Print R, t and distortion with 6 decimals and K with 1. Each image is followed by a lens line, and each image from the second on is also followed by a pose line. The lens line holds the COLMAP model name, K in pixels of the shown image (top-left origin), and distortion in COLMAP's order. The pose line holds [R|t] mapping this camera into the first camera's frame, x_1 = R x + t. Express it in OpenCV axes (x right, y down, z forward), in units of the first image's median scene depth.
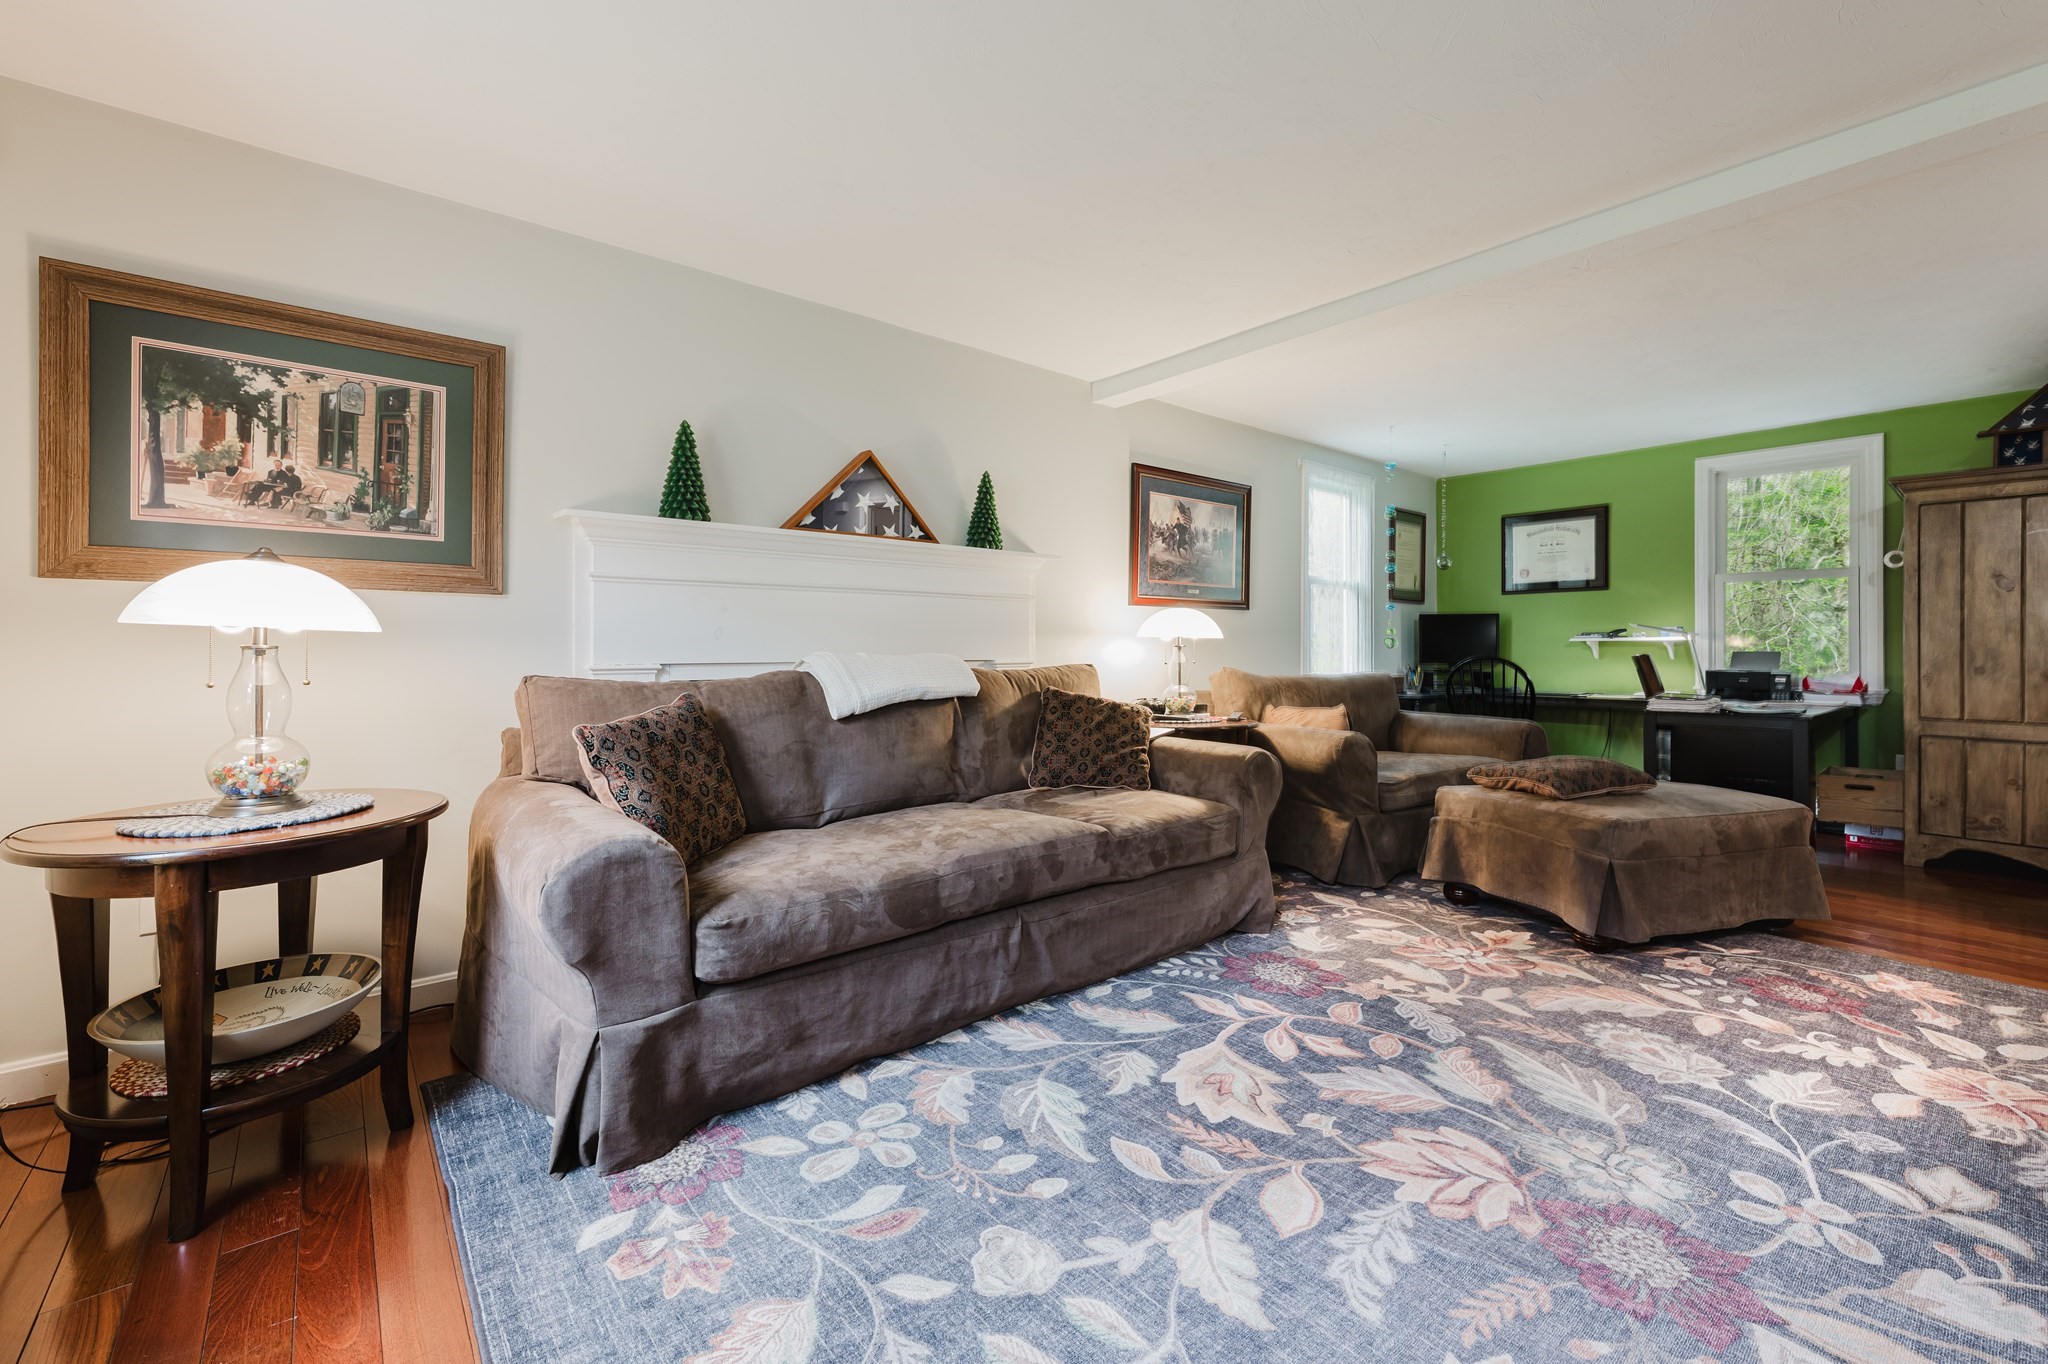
lens RADIAL K [[834.2, 0, 1023.8], [0, 834.2, 650.1], [0, 0, 1]] dist [-0.003163, -0.000562]
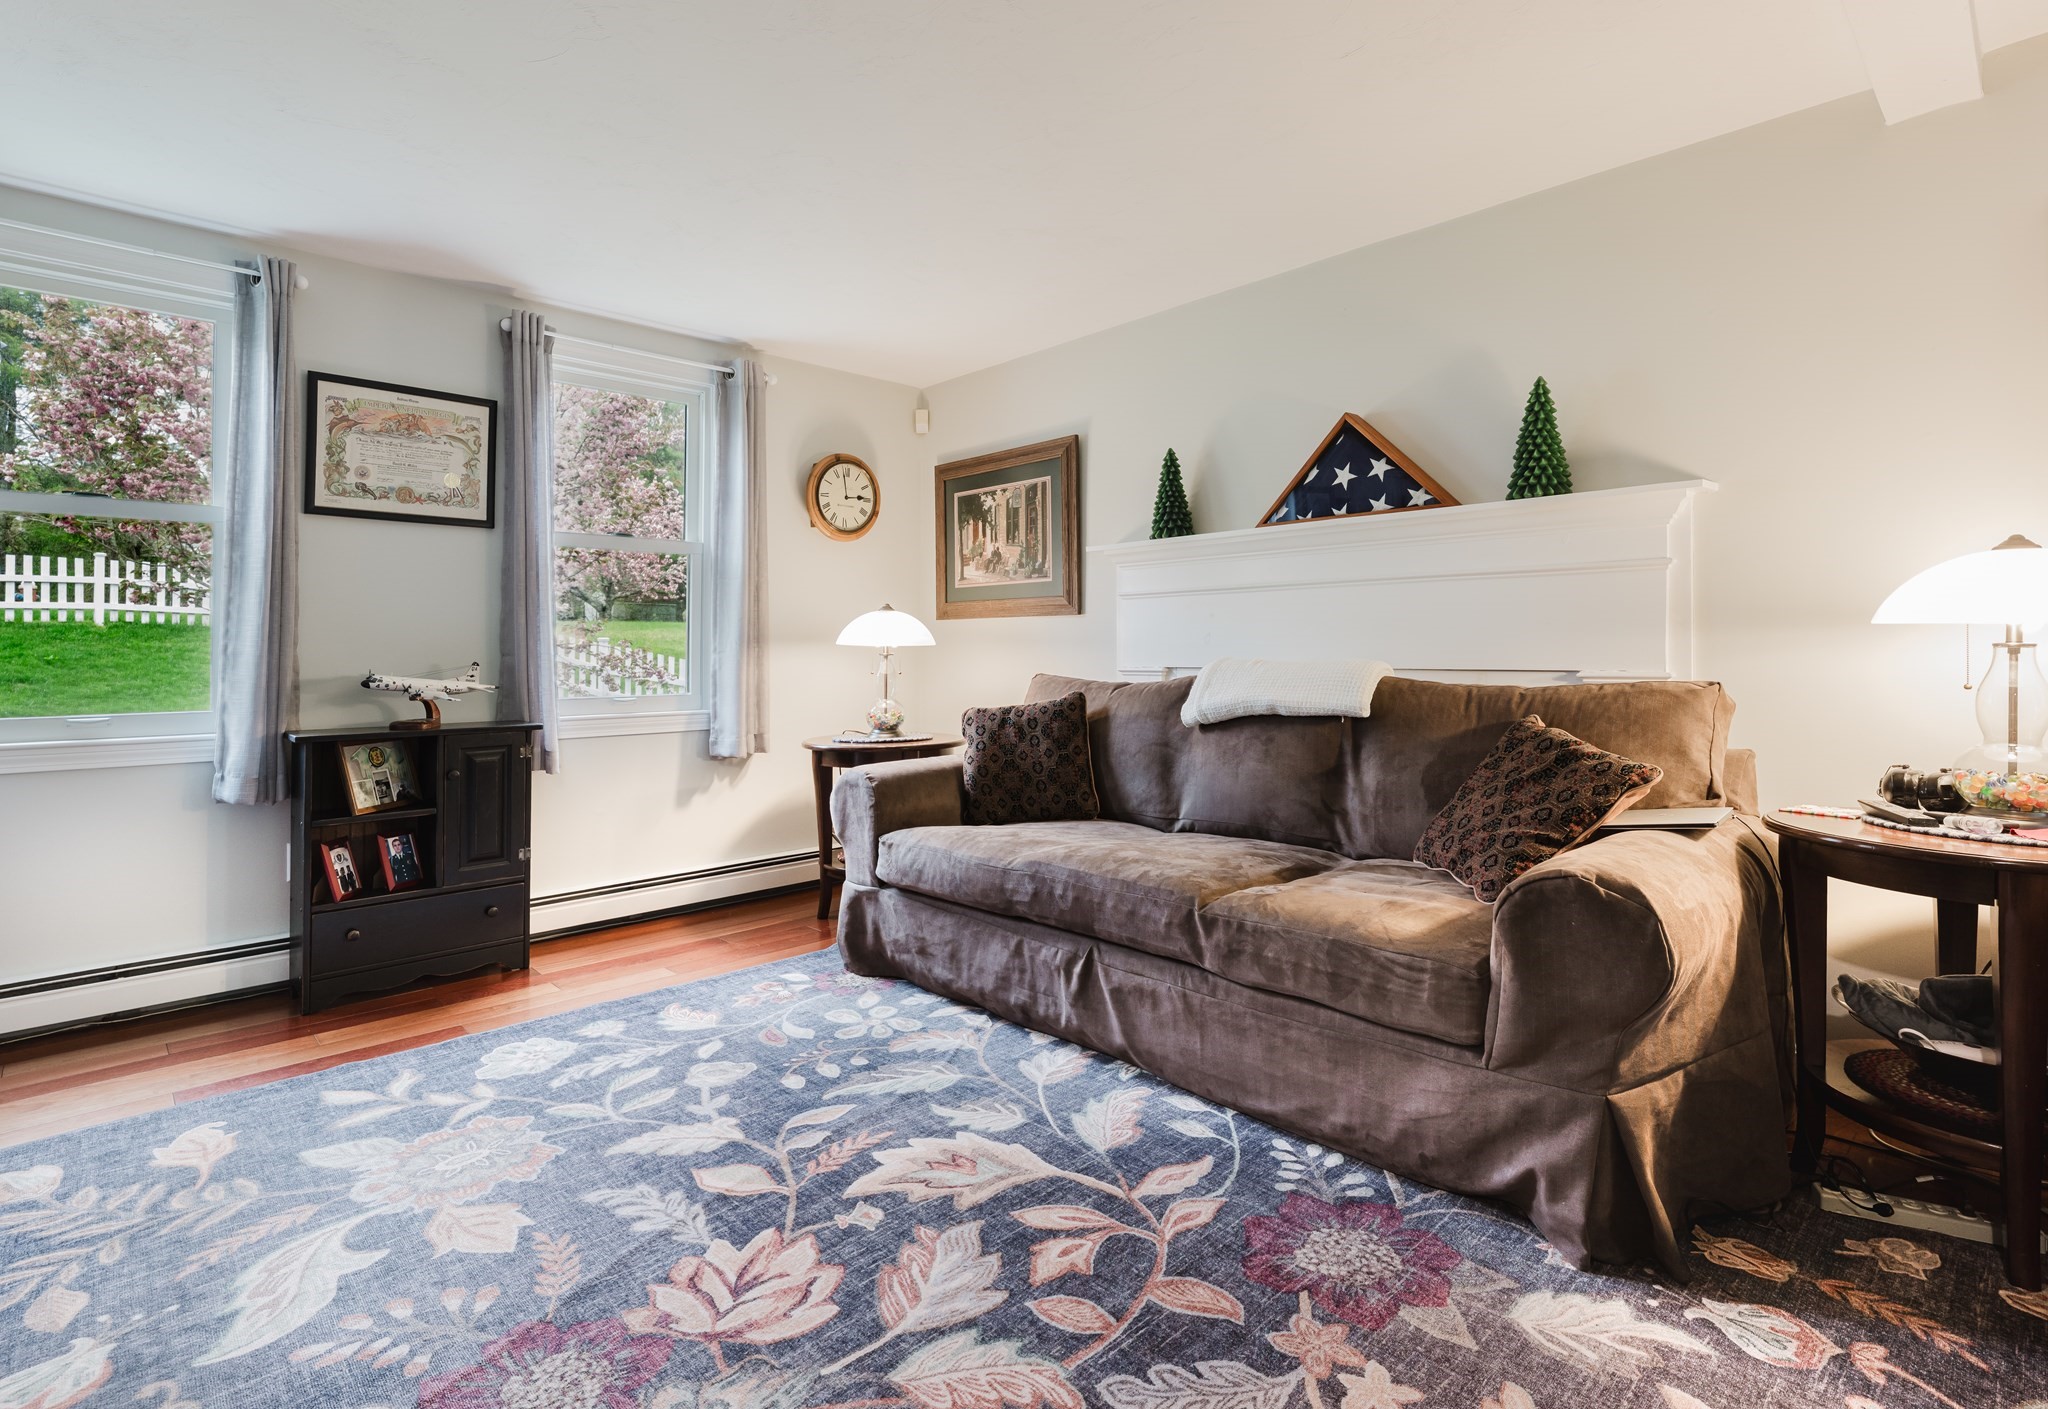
lens RADIAL K [[1004.6, 0, 1023.7], [0, 1004.6, 636.1], [0, 0, 1]] dist [0.001199, -0.000052]
pose [[0.066896, -0.015722, -0.997636, 1.160958], [0.004790, 0.999869, -0.015436, -0.006878], [0.997748, -0.003746, 0.066963, 0.910791]]
